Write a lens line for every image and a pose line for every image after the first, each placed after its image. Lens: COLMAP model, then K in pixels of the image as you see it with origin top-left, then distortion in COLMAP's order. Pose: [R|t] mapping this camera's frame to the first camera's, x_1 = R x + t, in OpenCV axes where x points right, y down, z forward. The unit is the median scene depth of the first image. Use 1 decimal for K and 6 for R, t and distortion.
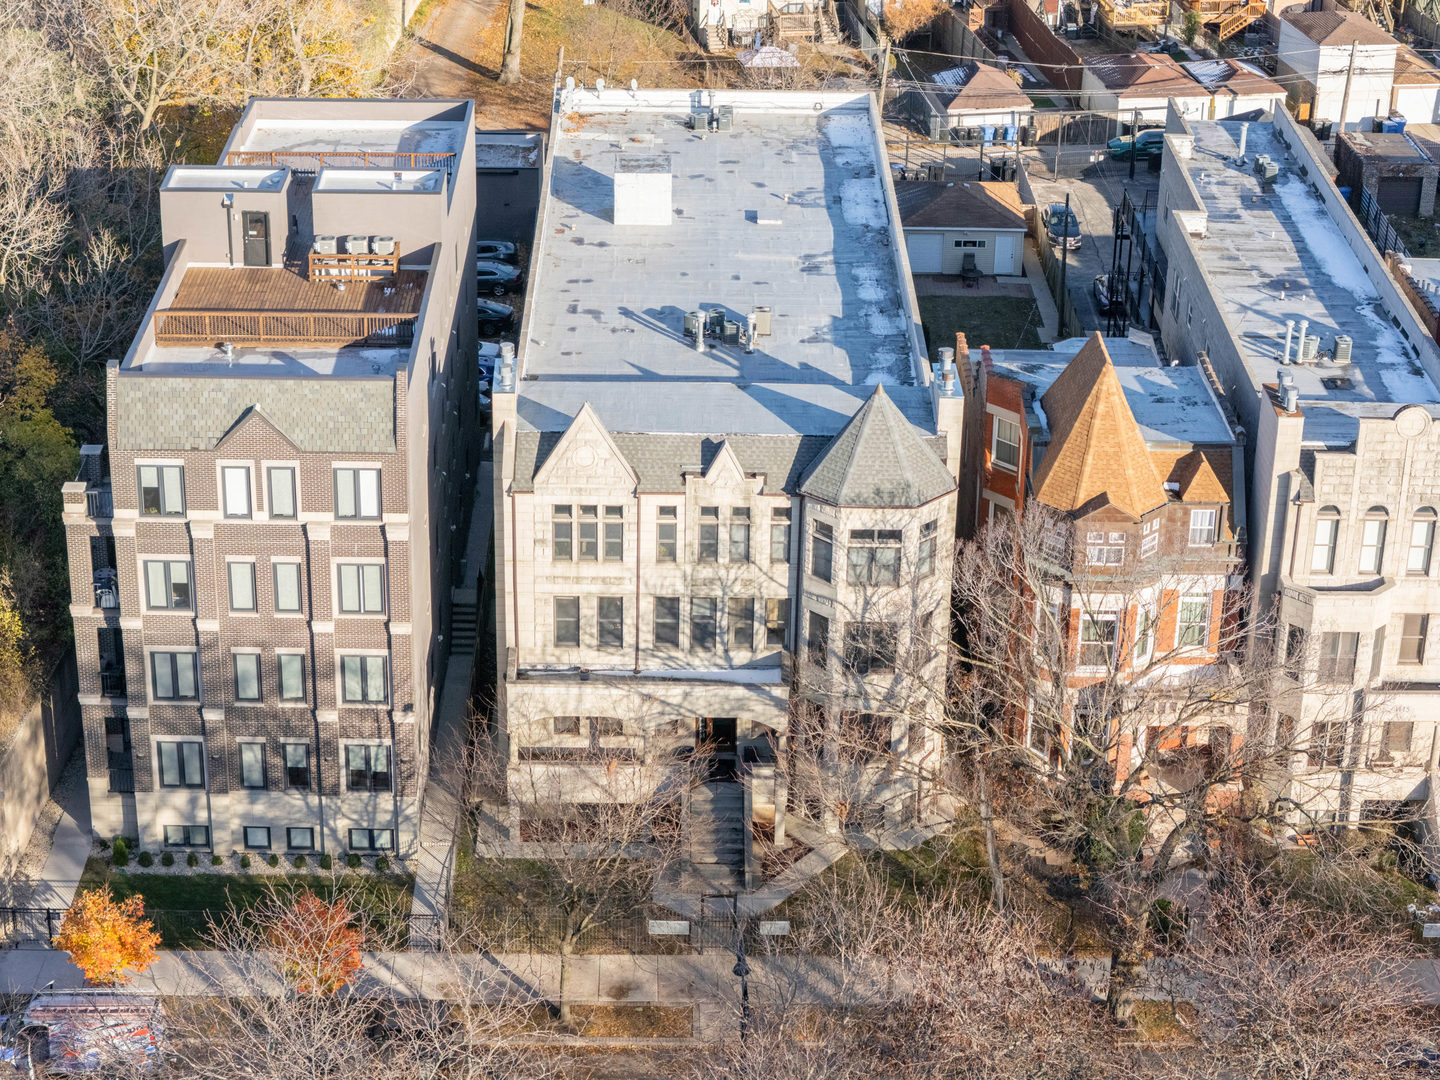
lens RADIAL K [[2886.4, 0, 720.0], [0, 2886.4, 540.0], [0, 0, 1]] dist [-0.248852, 1.557065]
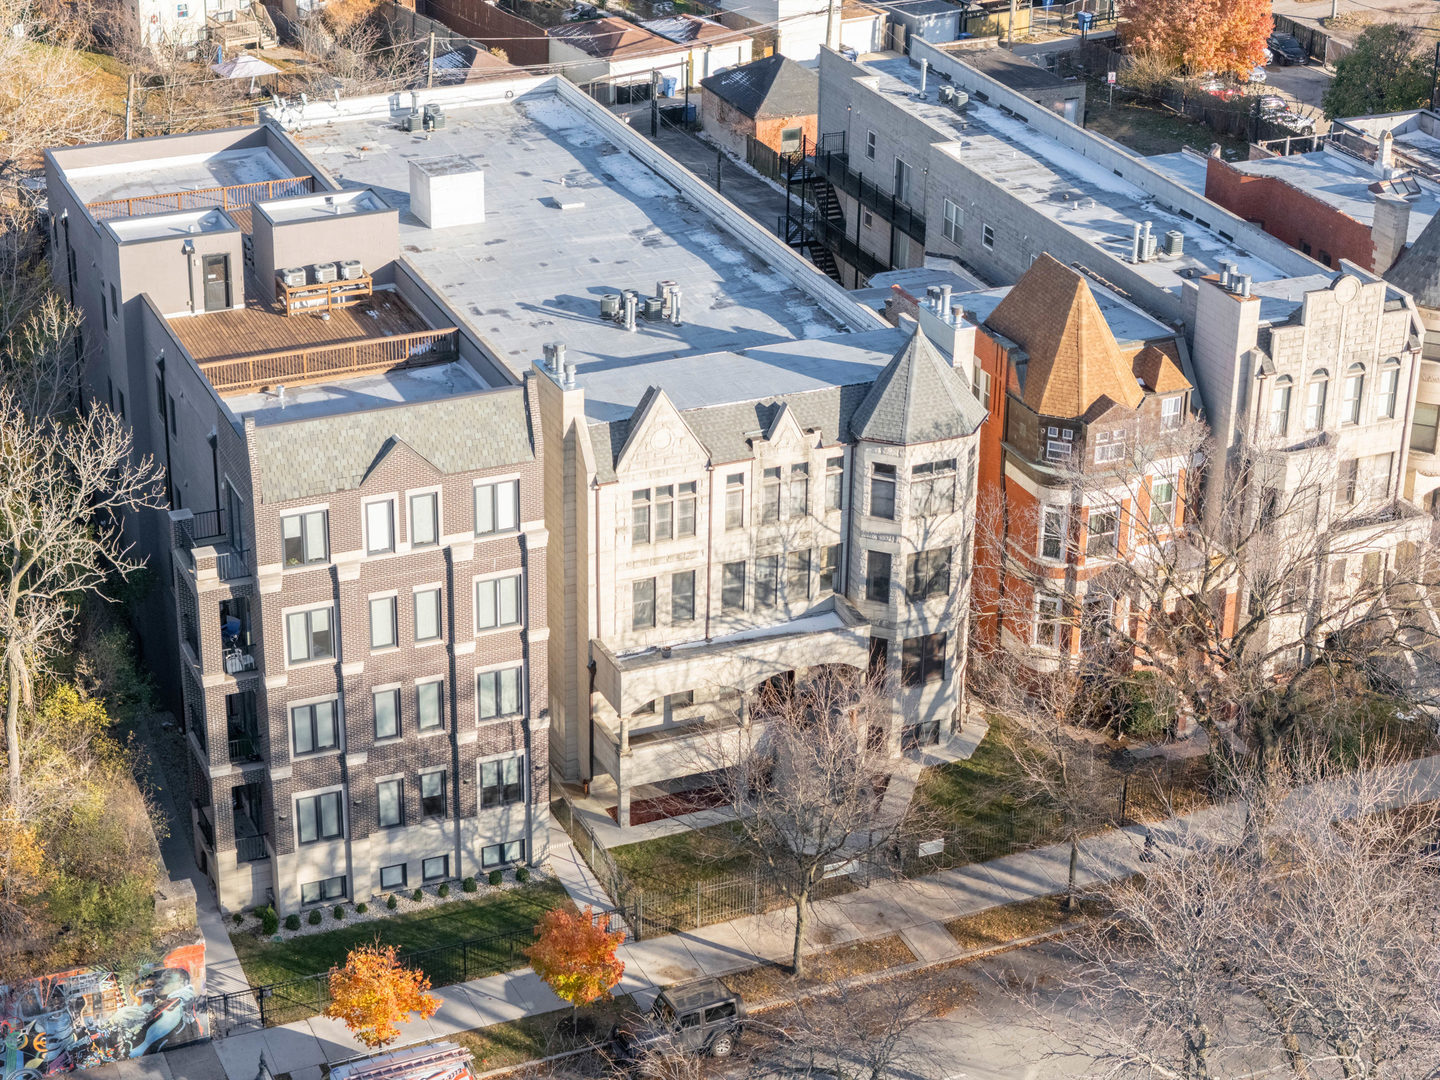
lens RADIAL K [[2886.4, 0, 720.0], [0, 2886.4, 540.0], [0, 0, 1]] dist [-0.248852, 1.557065]
pose [[0.918894, -0.173395, 0.354355, -0.391814], [0.171684, 0.984475, 0.036527, -0.027020], [-0.355187, 0.027273, 0.934397, 0.036084]]
